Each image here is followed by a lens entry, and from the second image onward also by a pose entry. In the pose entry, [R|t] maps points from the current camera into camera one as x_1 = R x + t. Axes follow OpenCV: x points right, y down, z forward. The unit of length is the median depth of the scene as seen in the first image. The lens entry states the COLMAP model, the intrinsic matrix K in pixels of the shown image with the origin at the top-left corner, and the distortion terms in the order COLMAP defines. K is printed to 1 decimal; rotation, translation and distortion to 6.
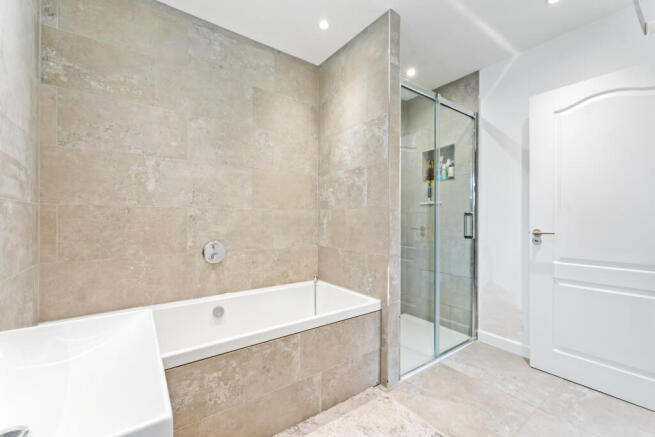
lens RADIAL K [[270.8, 0, 326.6], [0, 270.8, 219.5], [0, 0, 1]] dist [0.001036, -0.000019]
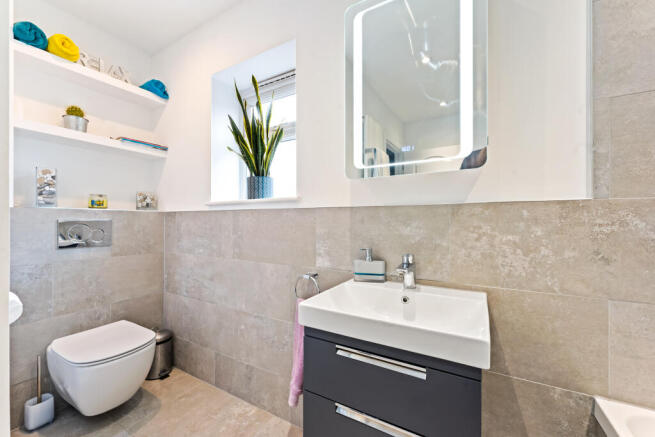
lens RADIAL K [[270.8, 0, 327.6], [0, 270.8, 219.0], [0, 0, 1]] dist [0.001036, -0.000019]
pose [[0.403893, -0.005561, -0.914789, 0.111285], [-0.000846, 0.999979, -0.006452, 0.519824], [0.914806, 0.003380, 0.403880, 0.170648]]
